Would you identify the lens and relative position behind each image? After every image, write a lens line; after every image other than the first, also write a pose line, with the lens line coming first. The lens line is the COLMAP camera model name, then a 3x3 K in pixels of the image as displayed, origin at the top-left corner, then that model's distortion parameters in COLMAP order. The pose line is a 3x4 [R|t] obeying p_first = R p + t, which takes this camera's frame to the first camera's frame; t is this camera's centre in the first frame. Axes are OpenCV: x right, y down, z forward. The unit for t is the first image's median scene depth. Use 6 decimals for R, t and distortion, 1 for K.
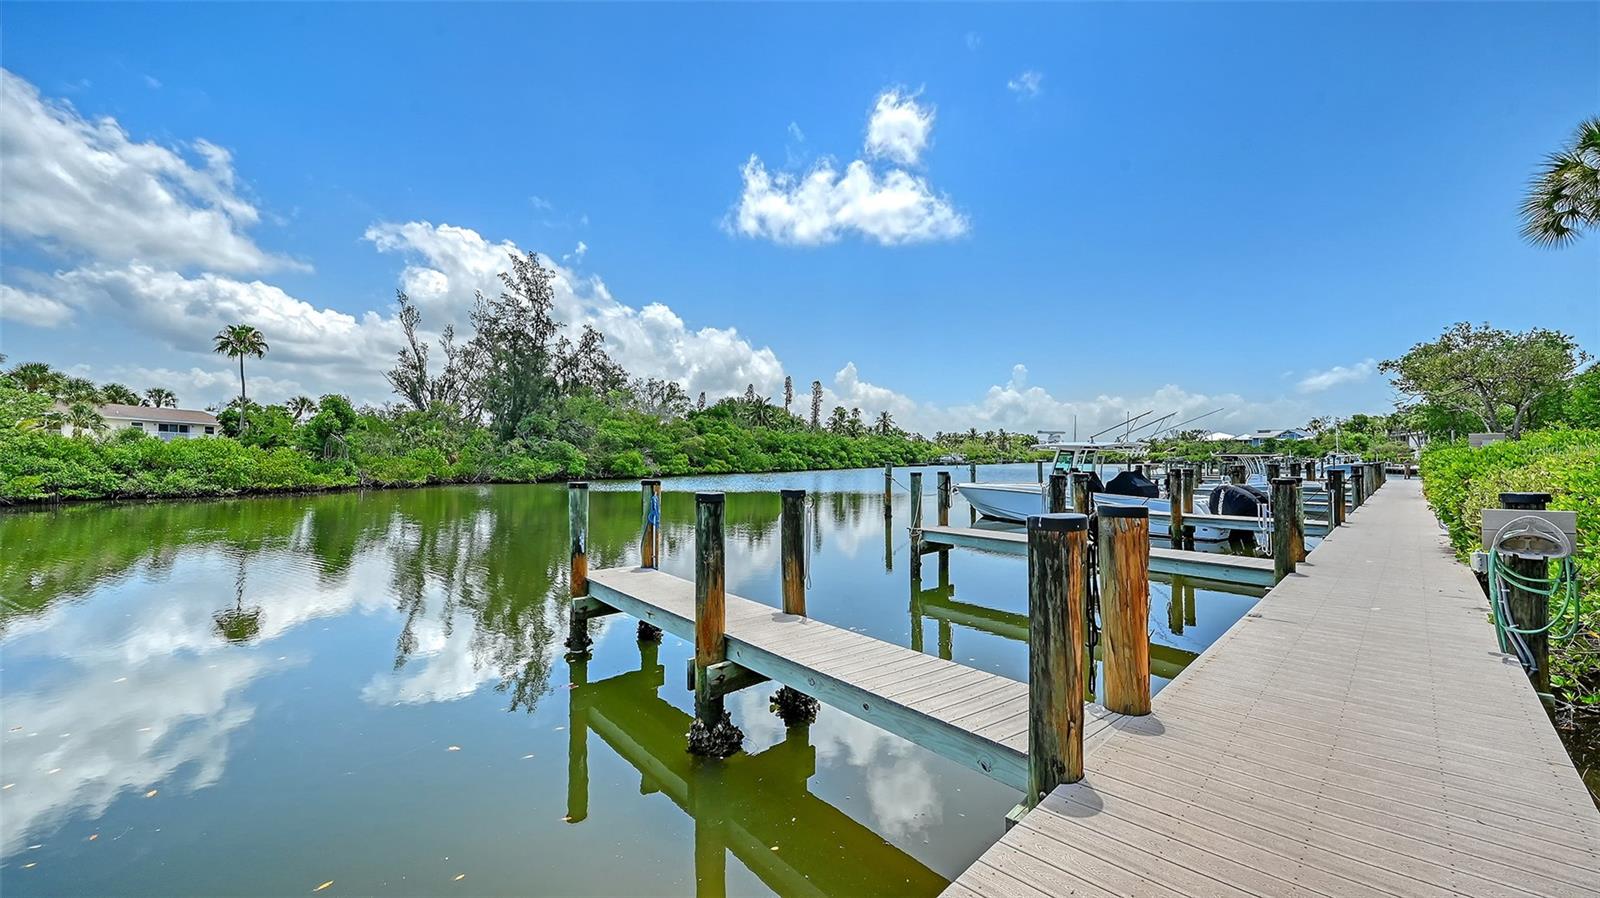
lens RADIAL K [[638.4, 0, 801.6], [0, 638.4, 456.8], [0, 0, 1]] dist [0.003604, 0.000125]
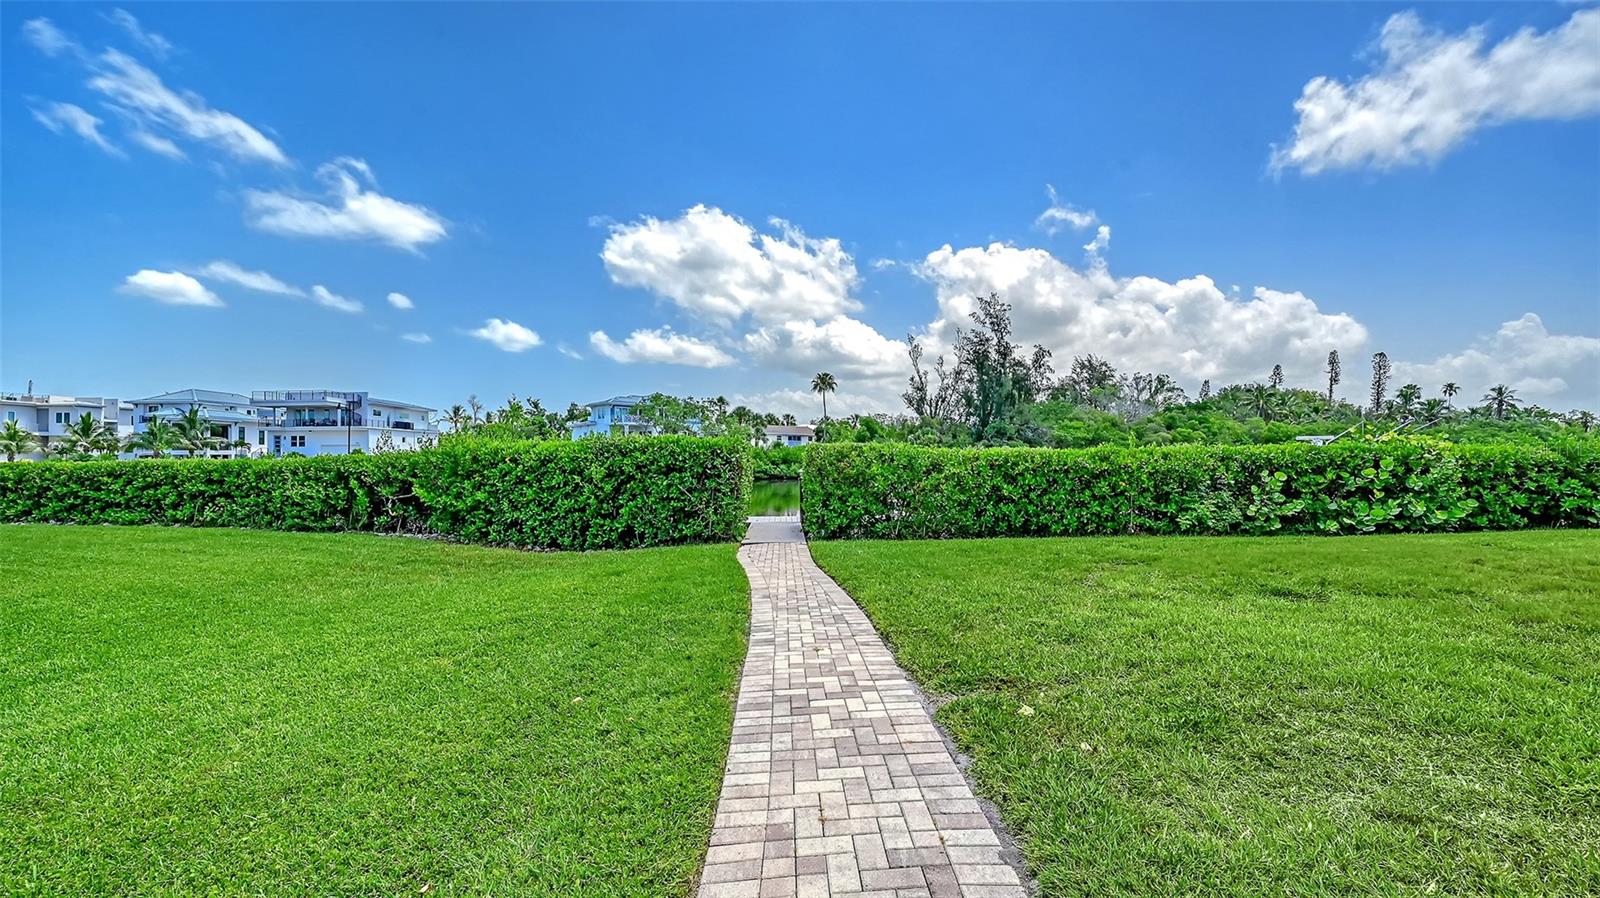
lens RADIAL K [[638.4, 0, 801.5], [0, 638.4, 443.1], [0, 0, 1]] dist [0.003604, 0.000125]
pose [[0.720410, -0.017167, -0.693336, 0.166674], [0.008880, 0.999840, -0.015530, -0.005461], [0.693491, 0.005031, 0.720447, -0.165330]]
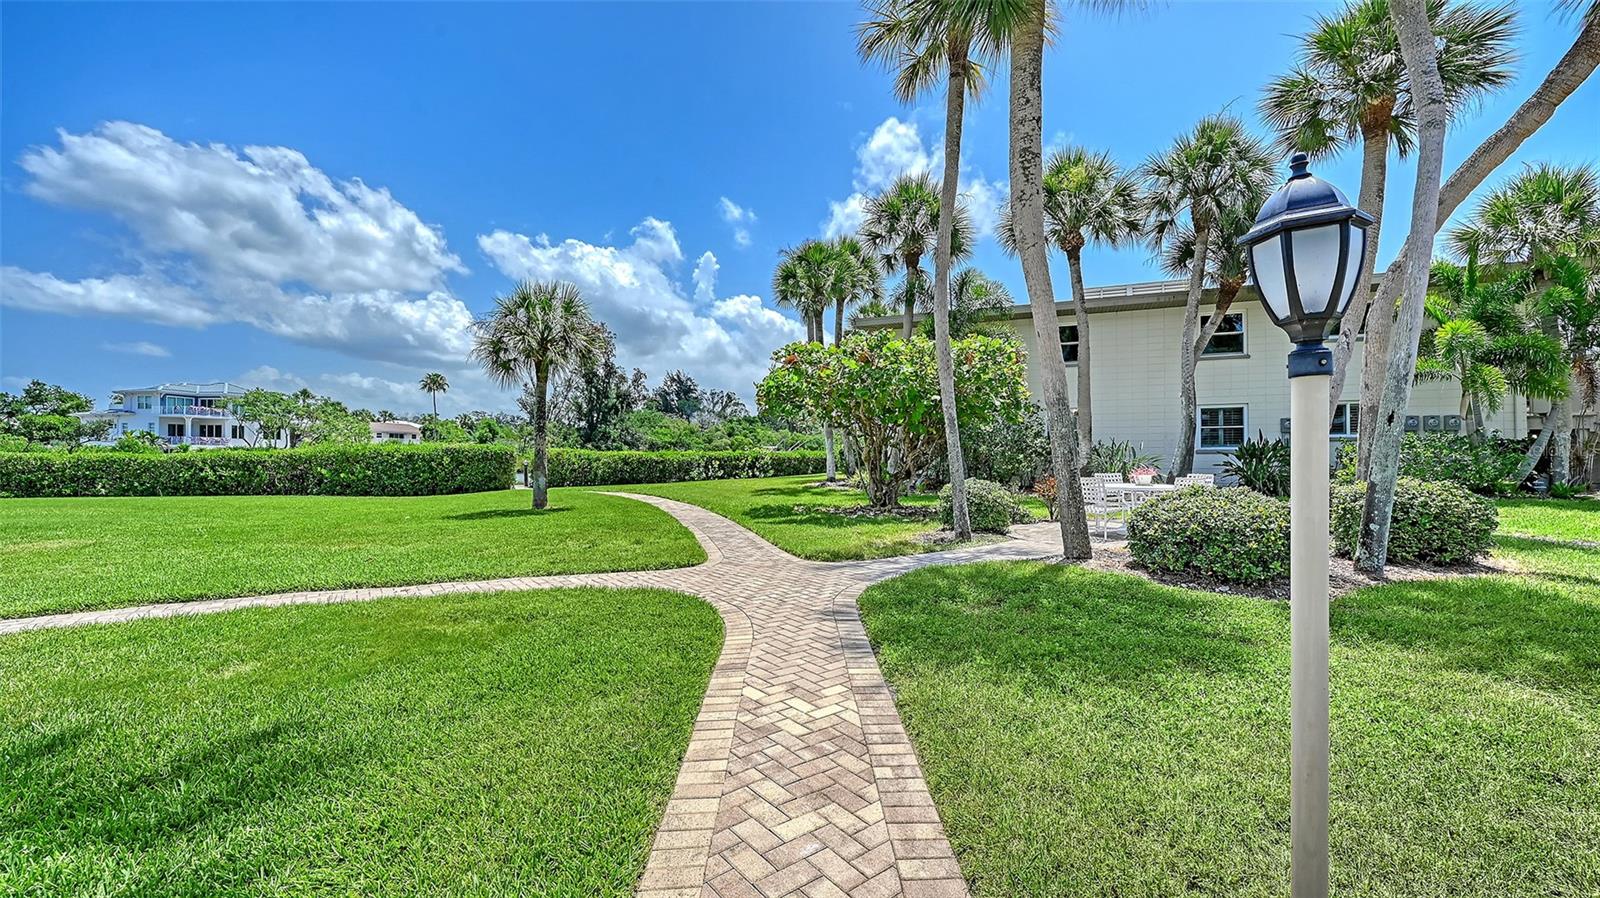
lens RADIAL K [[638.4, 0, 800.6], [0, 638.4, 450.5], [0, 0, 1]] dist [0.003604, 0.000125]
pose [[0.987743, 0.002064, -0.156076, 0.275570], [-0.002364, 0.999996, -0.001739, -0.006615], [0.156072, 0.002086, 0.987743, -0.422137]]
